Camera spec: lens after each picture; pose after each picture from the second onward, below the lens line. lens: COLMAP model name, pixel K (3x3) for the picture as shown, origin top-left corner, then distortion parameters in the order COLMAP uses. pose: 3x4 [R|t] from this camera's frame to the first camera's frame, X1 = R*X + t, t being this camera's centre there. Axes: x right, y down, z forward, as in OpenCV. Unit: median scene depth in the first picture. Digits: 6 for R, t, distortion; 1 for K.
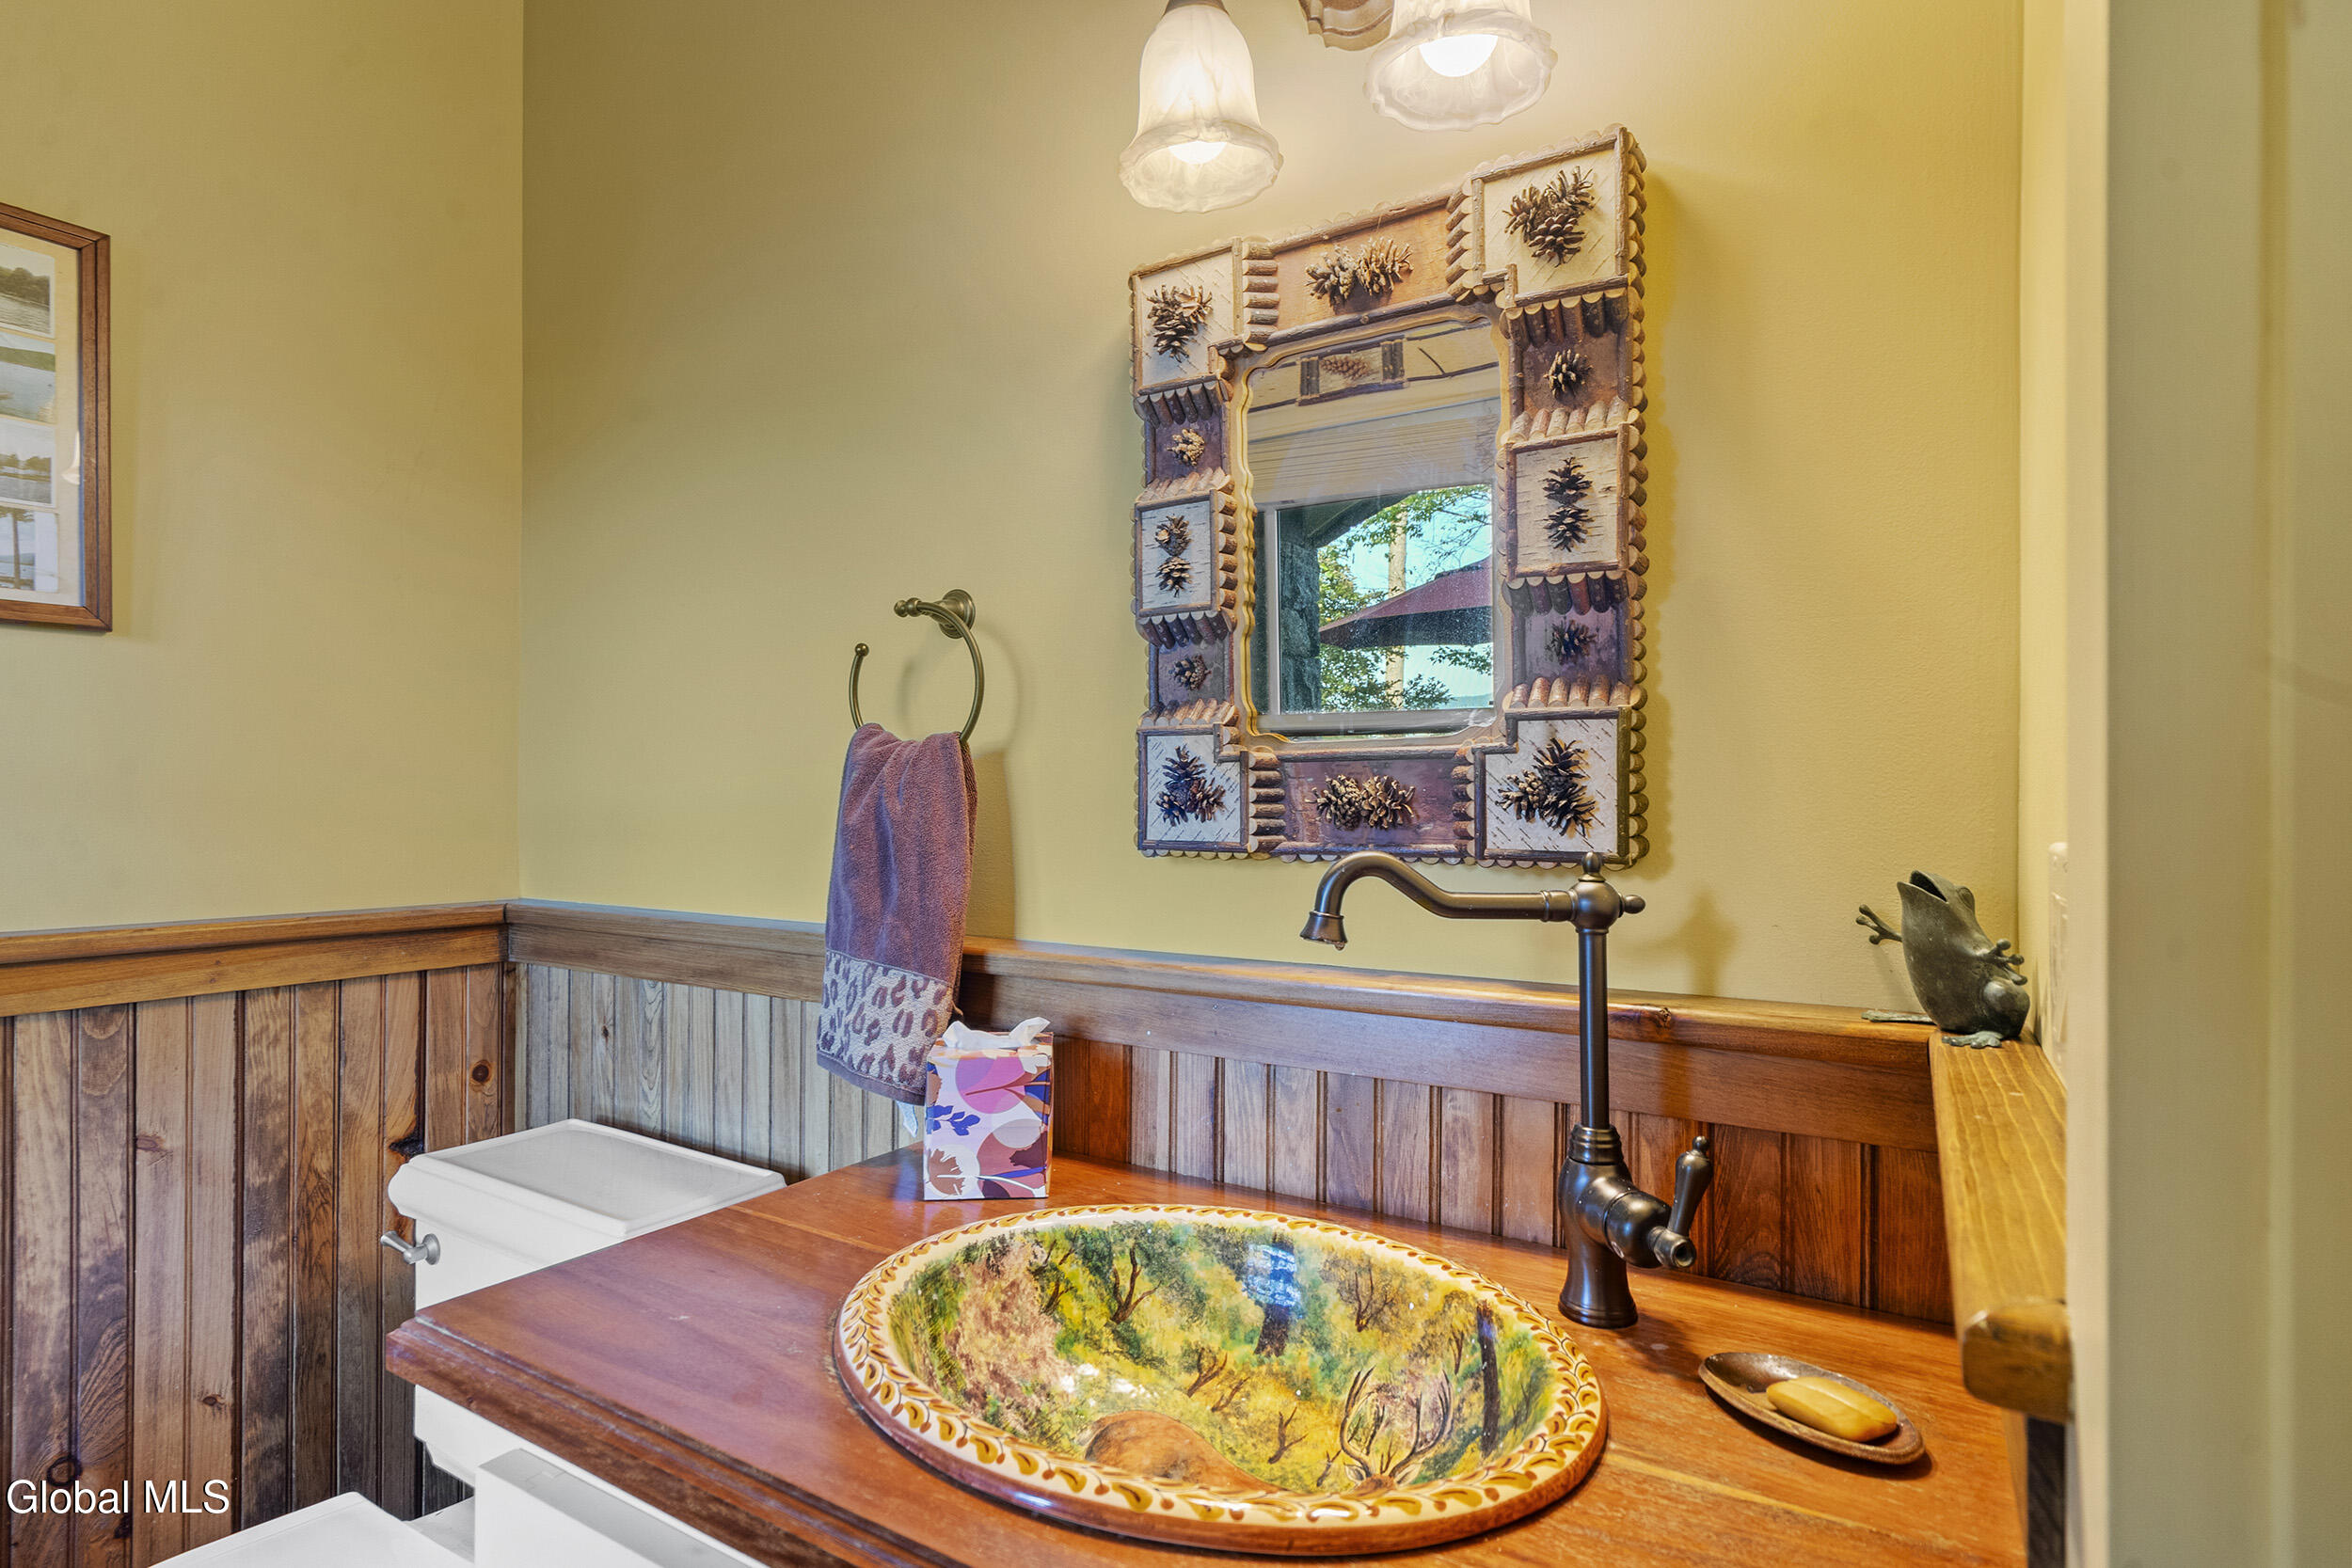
lens RADIAL K [[1188.7, 0, 1171.8], [0, 1188.7, 794.3], [0, 0, 1]] dist [0.000177, 0.001510]
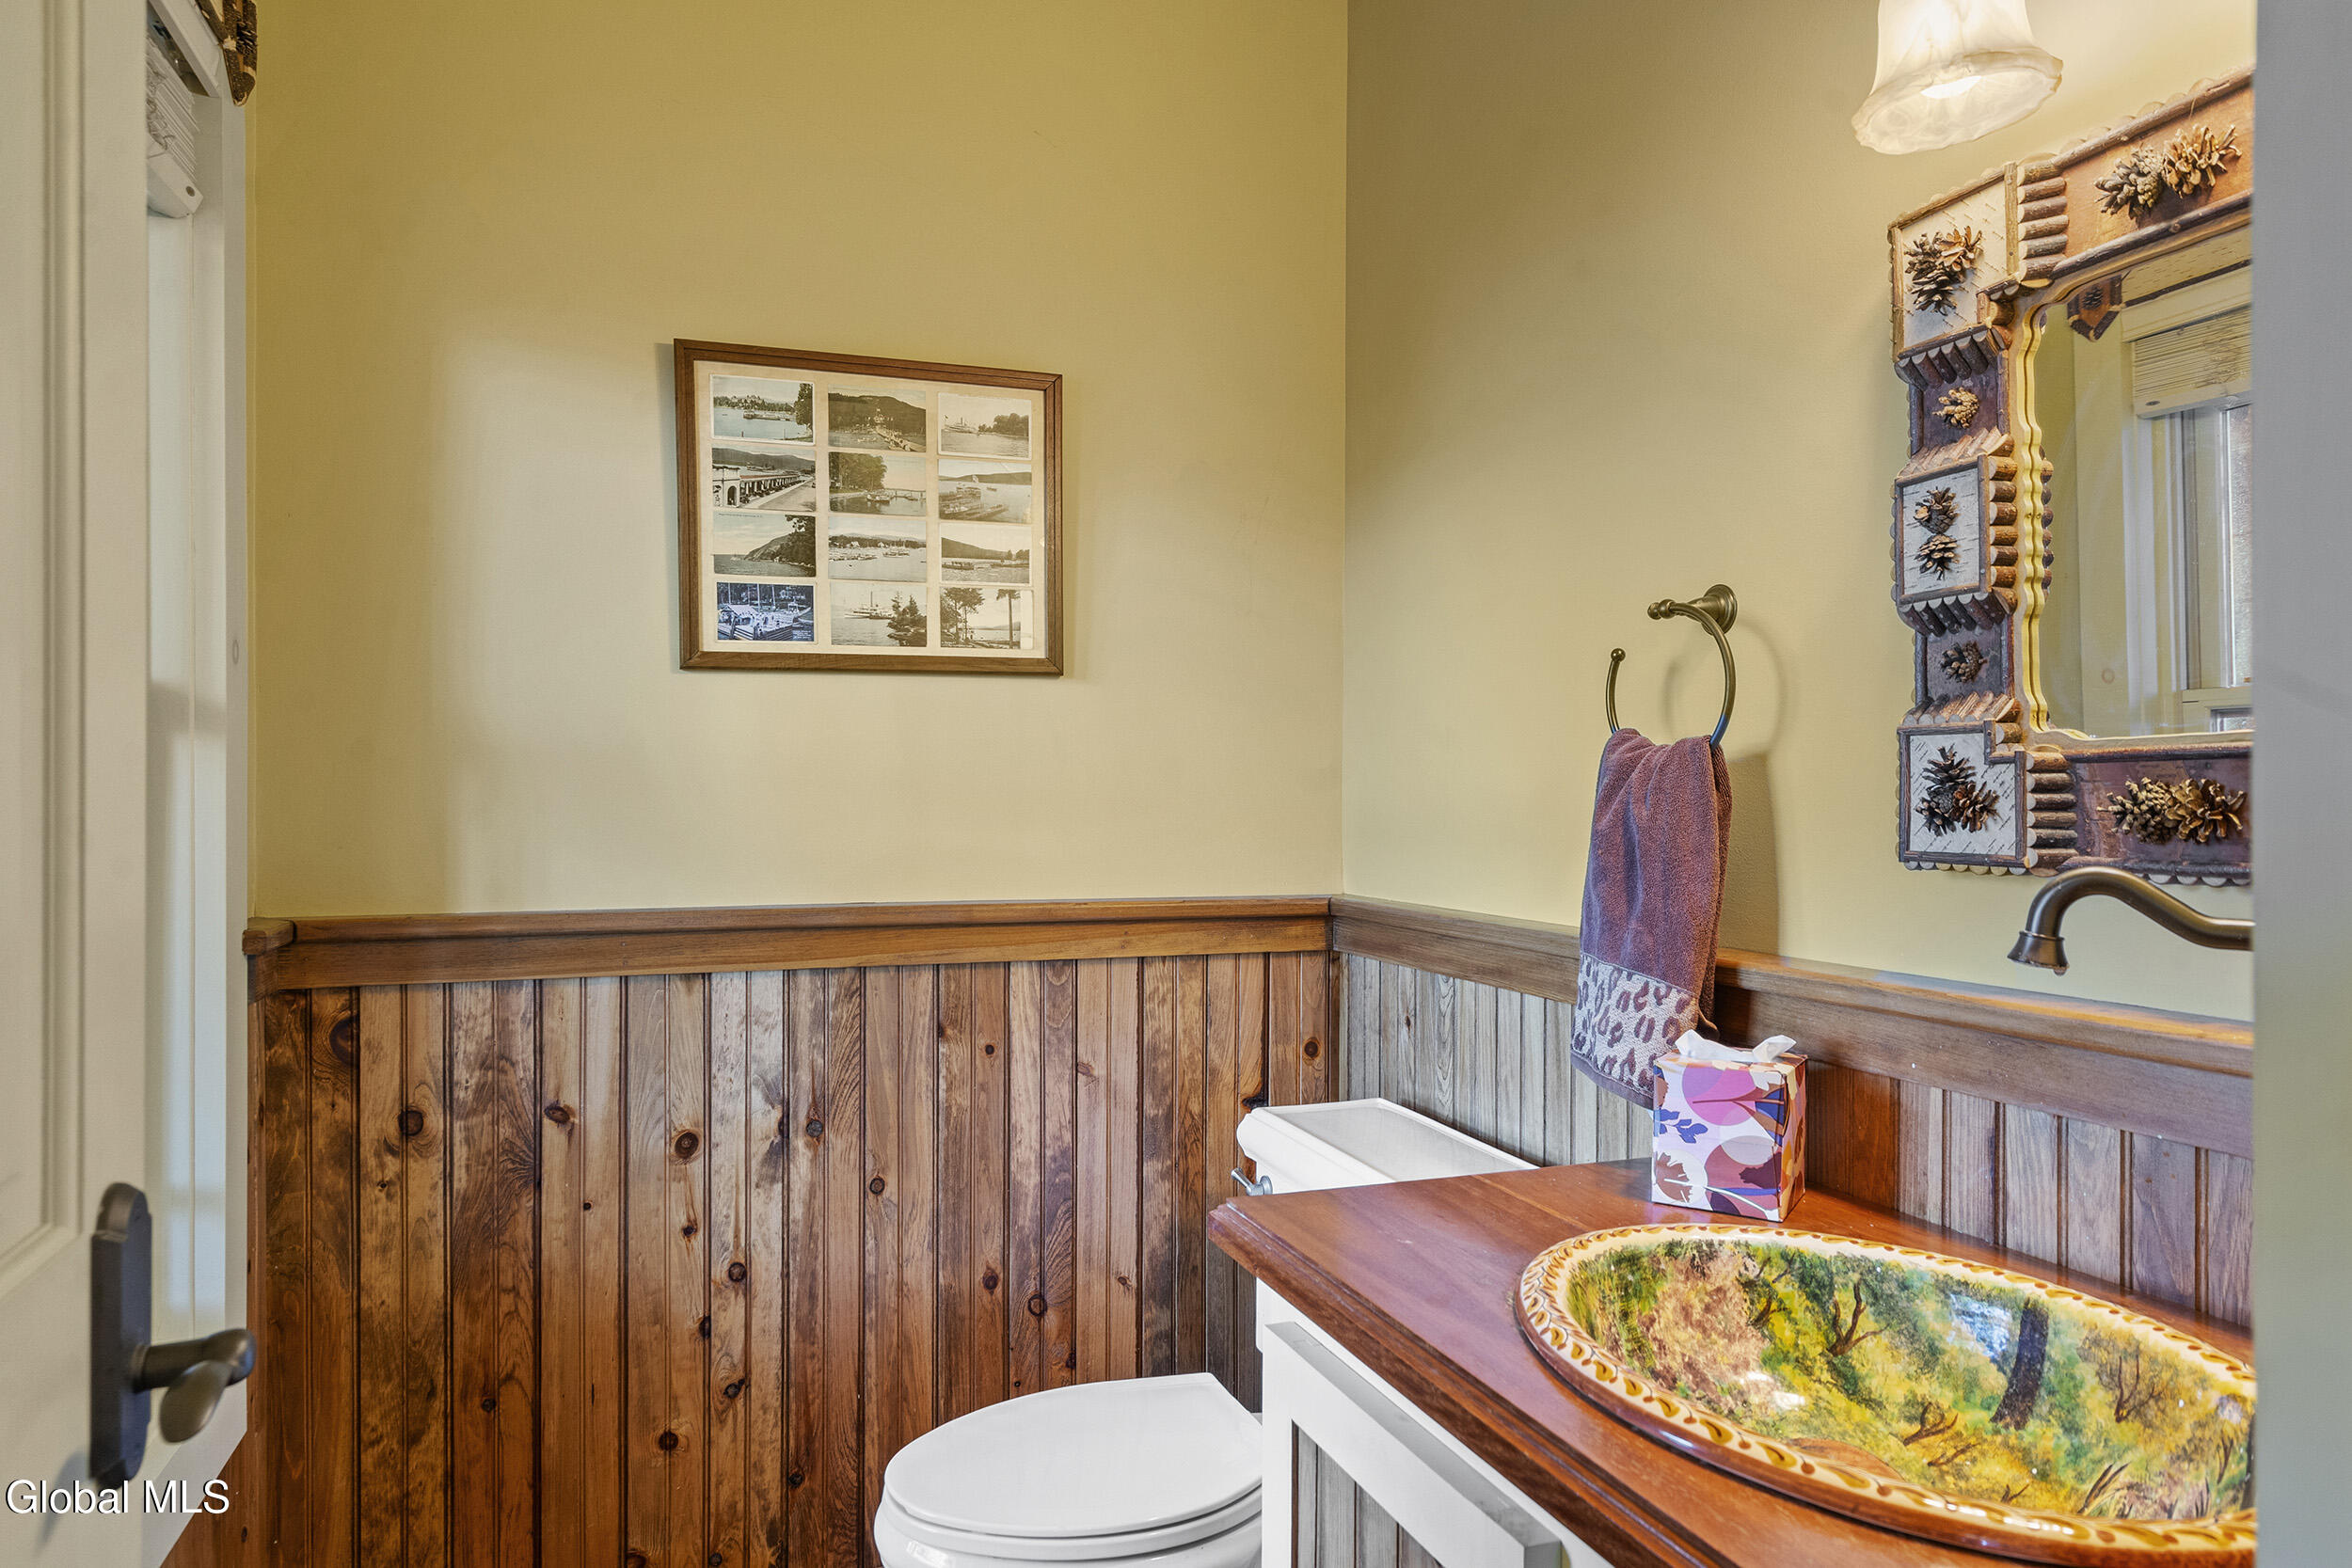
lens RADIAL K [[1424.9, 0, 1176.0], [0, 1424.9, 784.0], [0, 0, 1]] dist [0.001254, -0.000155]
pose [[0.789066, -0.006193, -0.614277, 0.203512], [0.001602, 0.999967, -0.008023, -0.004583], [0.614306, 0.005347, 0.789050, -0.192686]]
